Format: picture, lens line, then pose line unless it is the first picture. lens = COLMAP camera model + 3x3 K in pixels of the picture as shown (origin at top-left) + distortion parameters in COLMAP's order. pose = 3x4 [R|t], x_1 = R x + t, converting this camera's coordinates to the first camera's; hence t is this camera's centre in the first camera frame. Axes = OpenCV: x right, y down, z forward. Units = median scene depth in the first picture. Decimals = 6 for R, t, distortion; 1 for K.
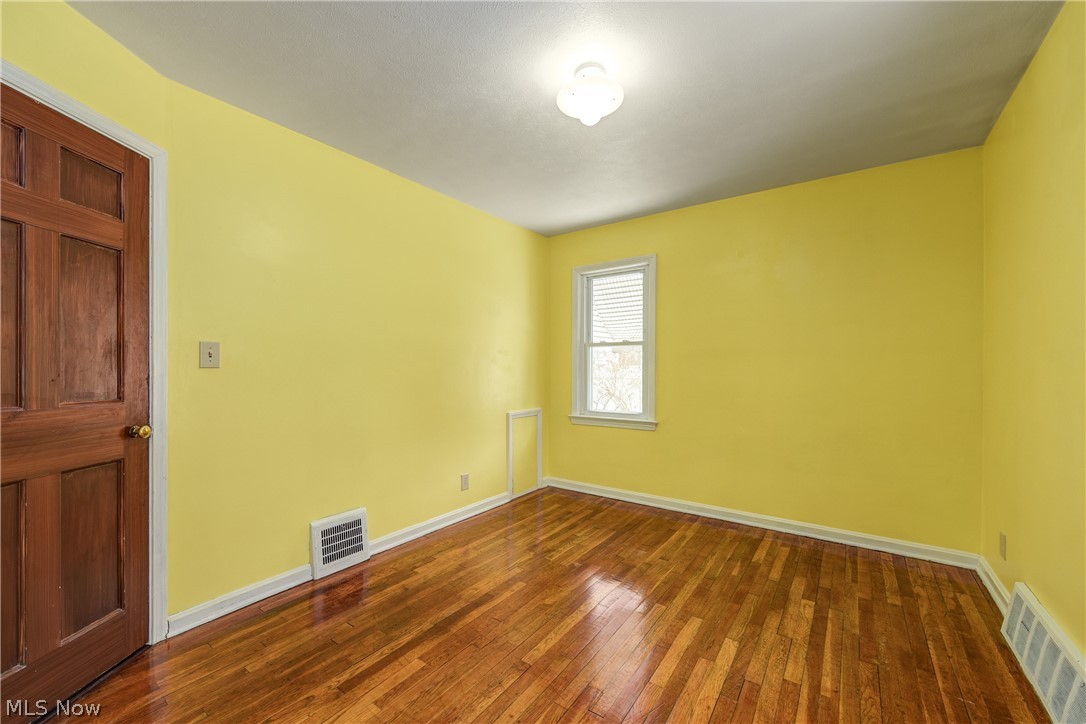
lens RADIAL K [[435.0, 0, 541.7], [0, 435.0, 369.0], [0, 0, 1]] dist [0.002074, 0.000604]
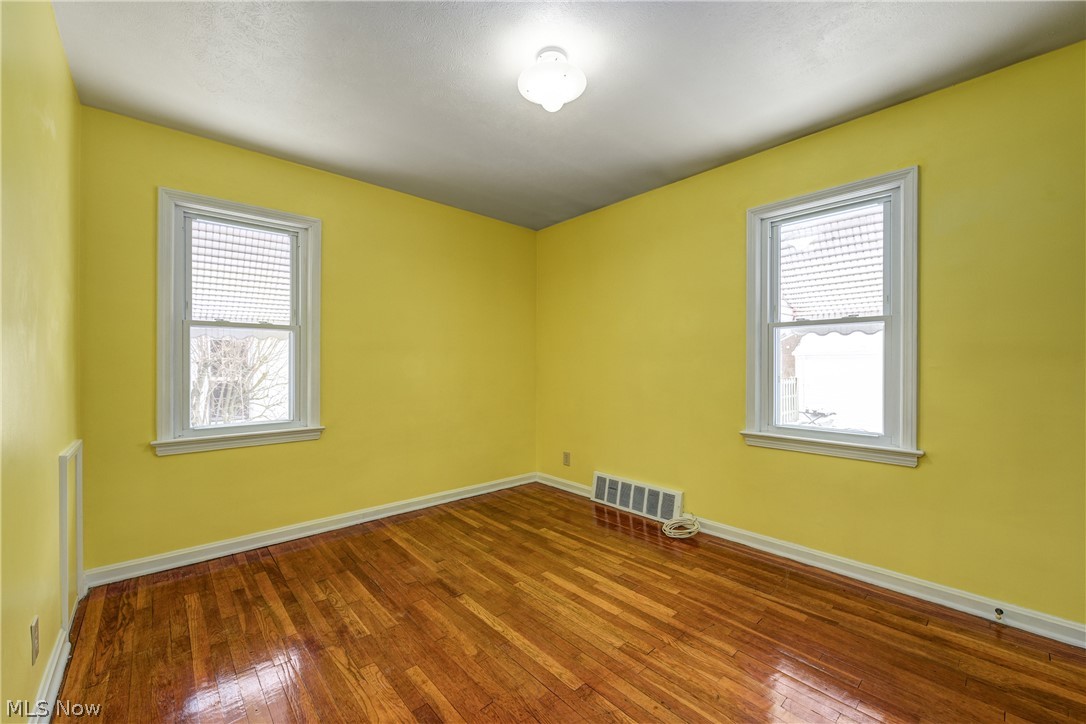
lens RADIAL K [[435.0, 0, 550.7], [0, 435.0, 362.8], [0, 0, 1]] dist [0.002074, 0.000604]
pose [[0.199001, 0.001160, 0.979999, -0.630506], [0.002458, 0.999996, -0.001683, 0.005907], [-0.979996, 0.002743, 0.198997, 0.596362]]
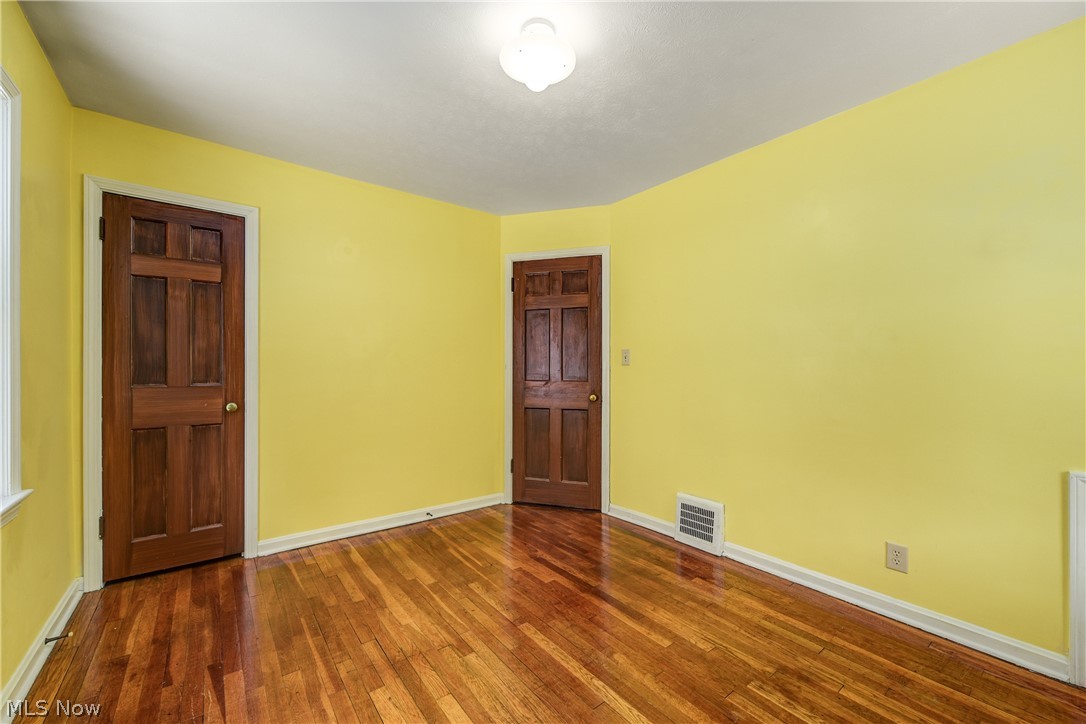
lens RADIAL K [[435.0, 0, 544.2], [0, 435.0, 364.0], [0, 0, 1]] dist [0.002074, 0.000604]
pose [[-0.287856, -0.002849, -0.957670, 0.703811], [-0.003779, 0.999991, -0.001839, -0.002101], [0.957666, 0.003090, -0.287864, 0.937138]]
